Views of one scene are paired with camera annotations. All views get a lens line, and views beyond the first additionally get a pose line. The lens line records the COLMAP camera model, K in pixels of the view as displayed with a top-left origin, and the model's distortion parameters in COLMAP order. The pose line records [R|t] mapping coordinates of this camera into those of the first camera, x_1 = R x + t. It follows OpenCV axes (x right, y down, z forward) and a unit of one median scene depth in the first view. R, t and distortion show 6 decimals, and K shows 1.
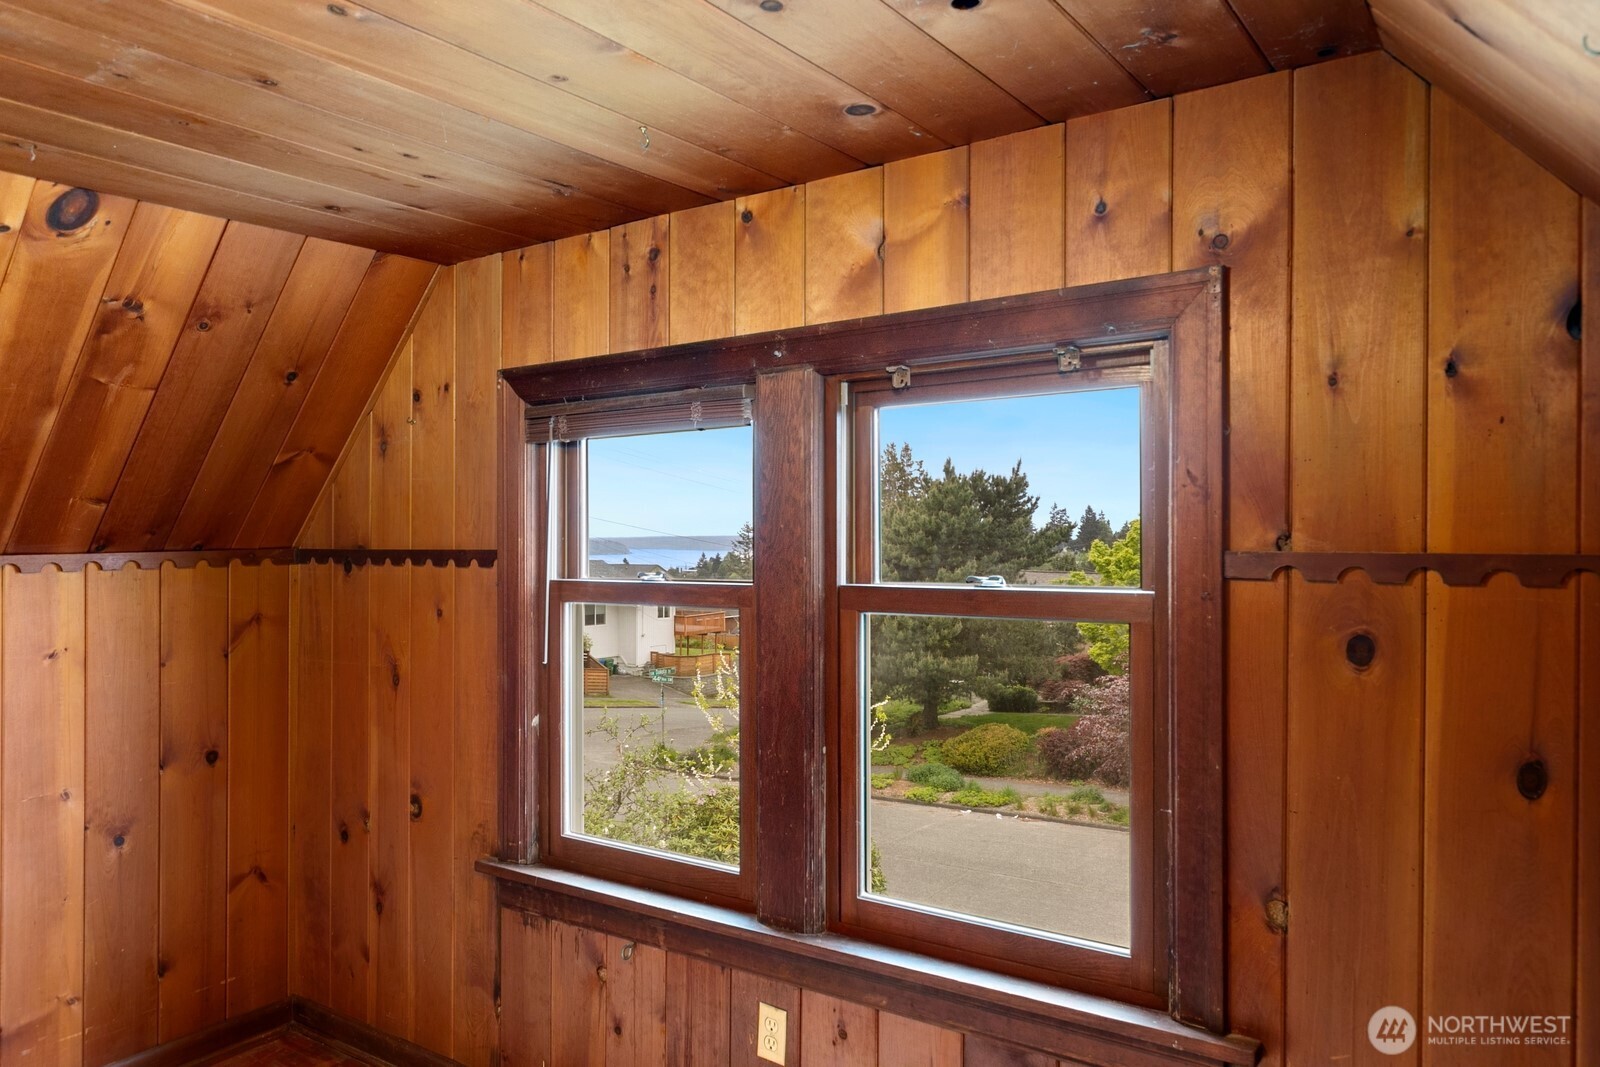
lens RADIAL K [[1101.5, 0, 805.8], [0, 1101.5, 540.8], [0, 0, 1]] dist [0.002585, 0.003114]
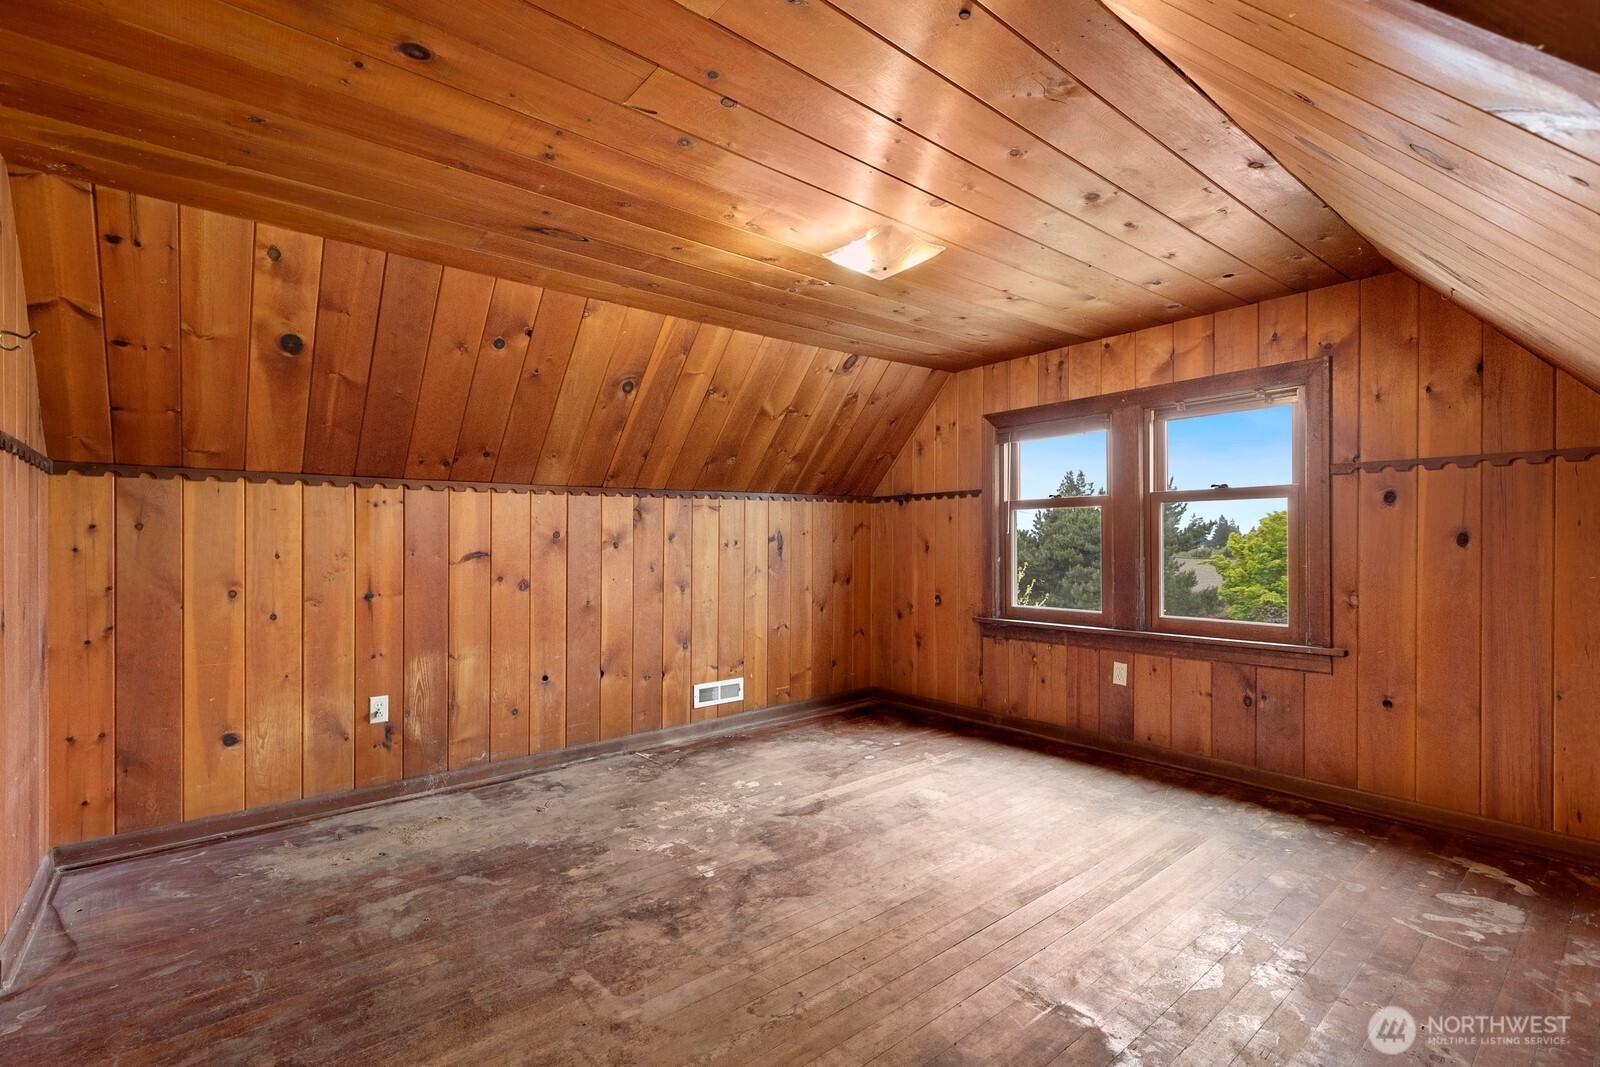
lens RADIAL K [[721.8, 0, 799.8], [0, 721.8, 538.8], [0, 0, 1]] dist [0.004406, -0.000735]
pose [[0.961717, -0.001141, -0.274043, -0.260826], [0.000653, 0.999998, -0.001872, 0.135763], [0.274044, 0.001621, 0.961716, -0.719155]]
